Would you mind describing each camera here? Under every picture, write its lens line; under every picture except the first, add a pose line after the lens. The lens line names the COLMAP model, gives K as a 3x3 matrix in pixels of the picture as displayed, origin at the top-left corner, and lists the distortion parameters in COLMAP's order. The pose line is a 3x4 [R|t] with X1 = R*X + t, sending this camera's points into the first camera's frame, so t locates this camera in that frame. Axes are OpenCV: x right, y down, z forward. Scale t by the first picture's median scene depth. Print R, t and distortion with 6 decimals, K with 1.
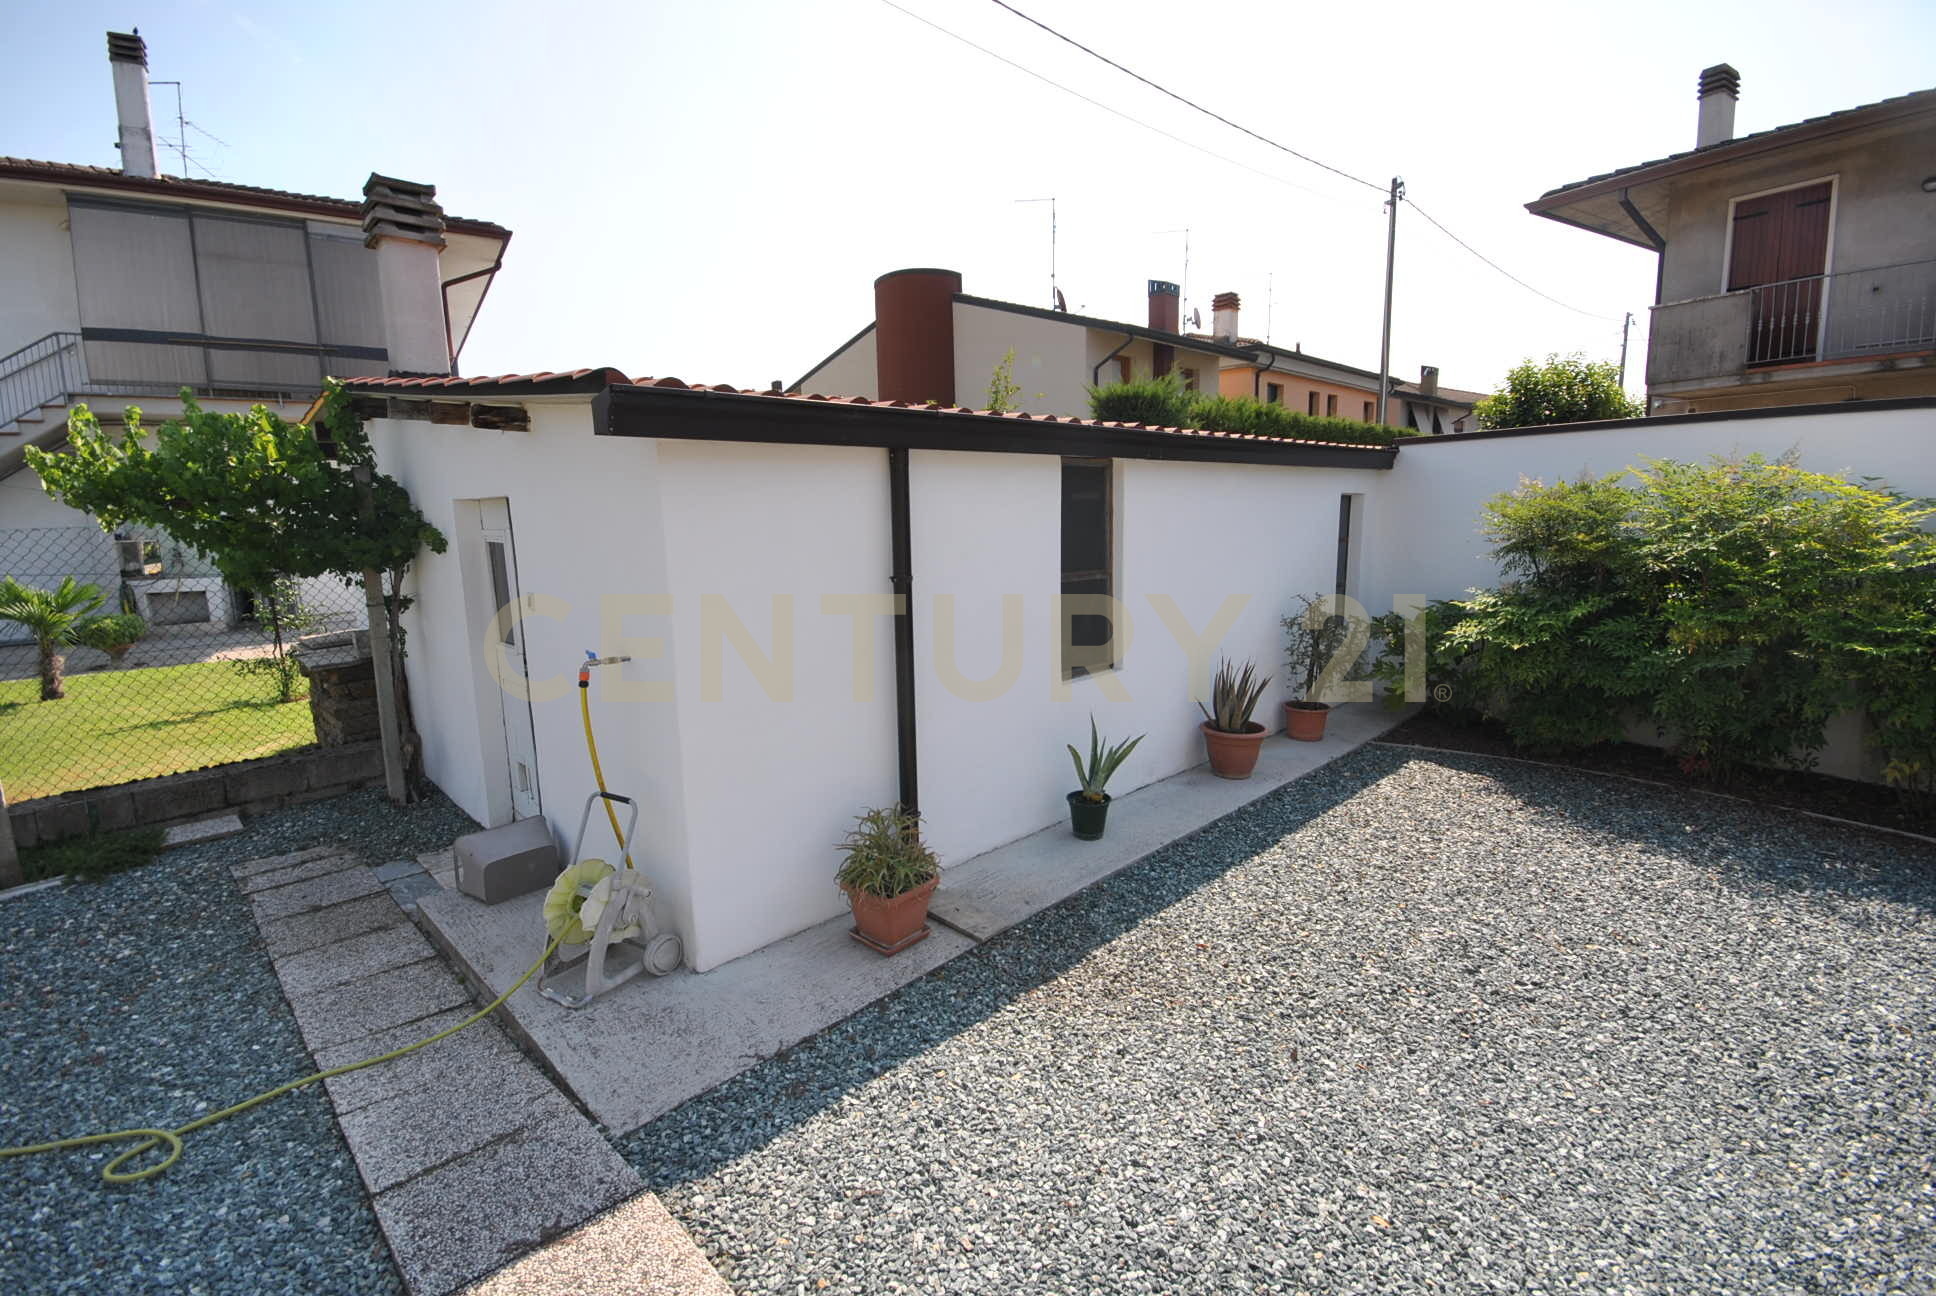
lens RADIAL K [[857.4, 0, 968.0], [0, 857.4, 648.0], [0, 0, 1]] dist [0.002027, -0.009990]
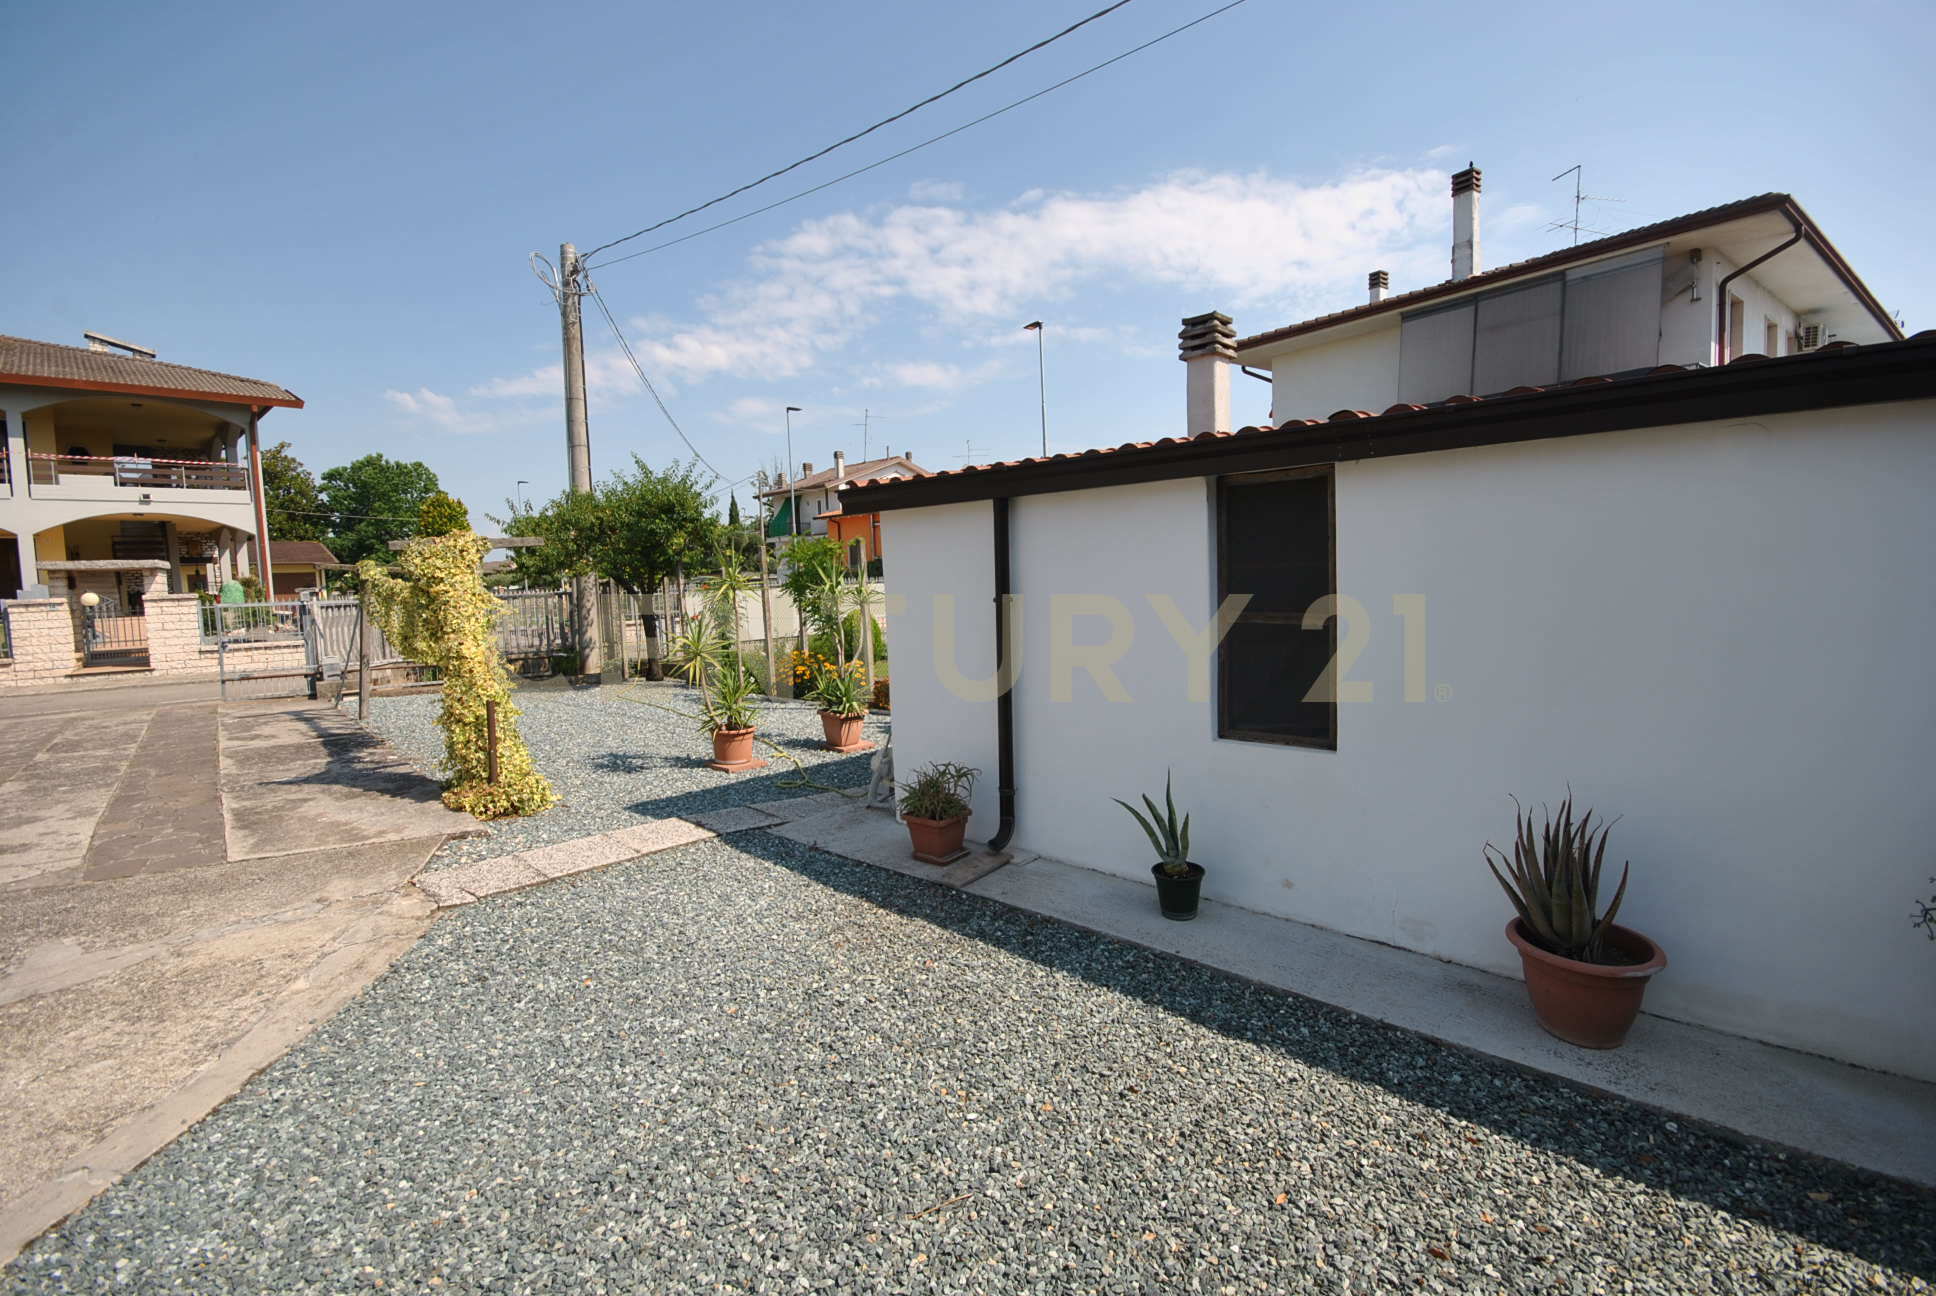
lens RADIAL K [[857.4, 0, 968.0], [0, 857.4, 648.0], [0, 0, 1]] dist [0.002027, -0.009990]
pose [[0.044701, 0.103000, -0.993676, 0.939010], [-0.126503, 0.987247, 0.096643, -0.100001], [0.990959, 0.121383, 0.057161, 0.695054]]
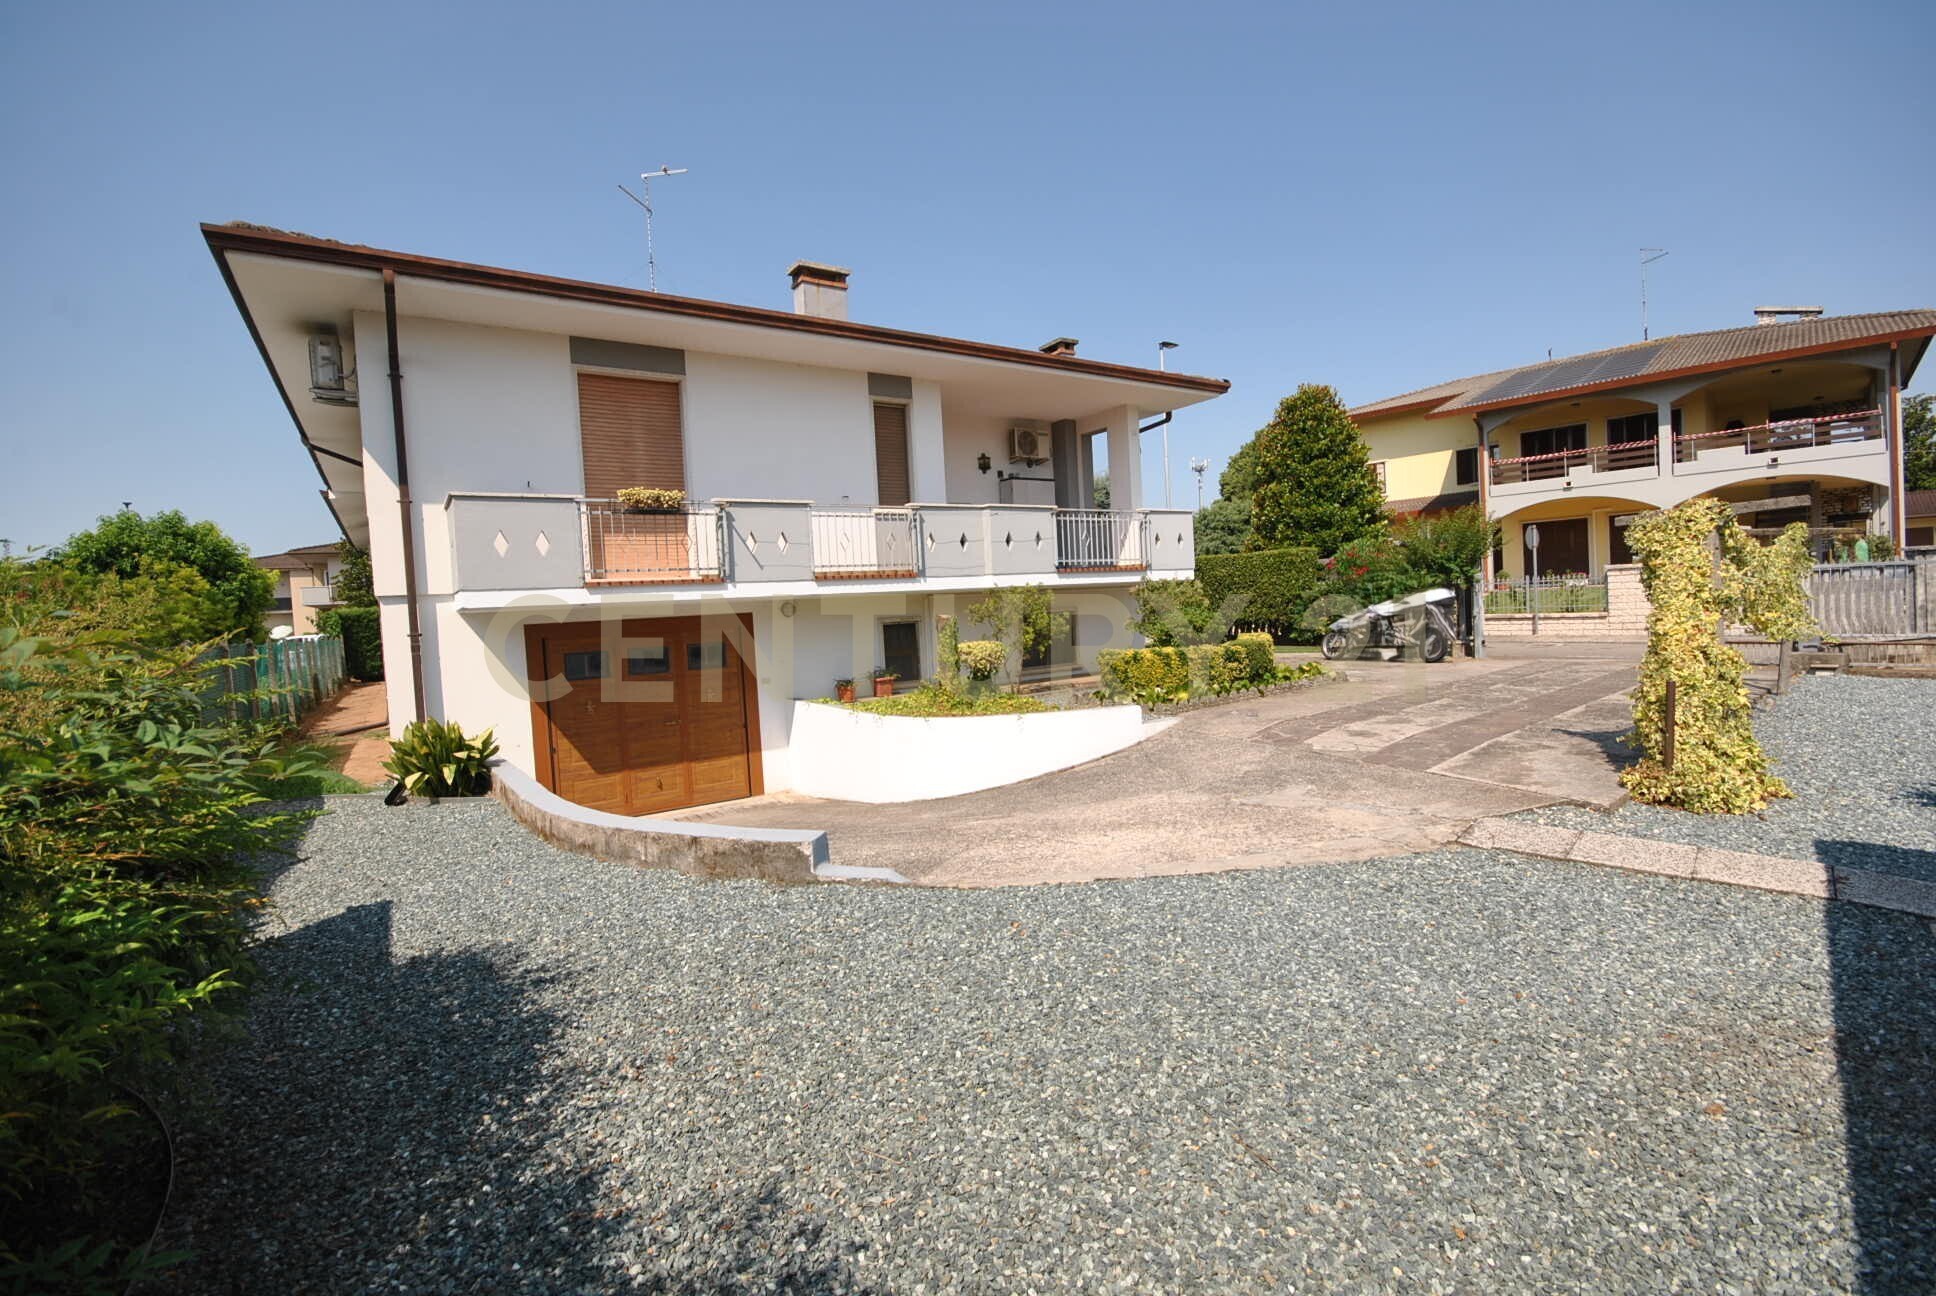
lens RADIAL K [[857.4, 0, 968.0], [0, 857.4, 648.0], [0, 0, 1]] dist [0.002027, -0.009990]
pose [[-0.997480, 0.070927, 0.001758, 0.641961], [0.069756, 0.975885, 0.206839, -0.169322], [0.012955, 0.206441, -0.978373, 1.202192]]
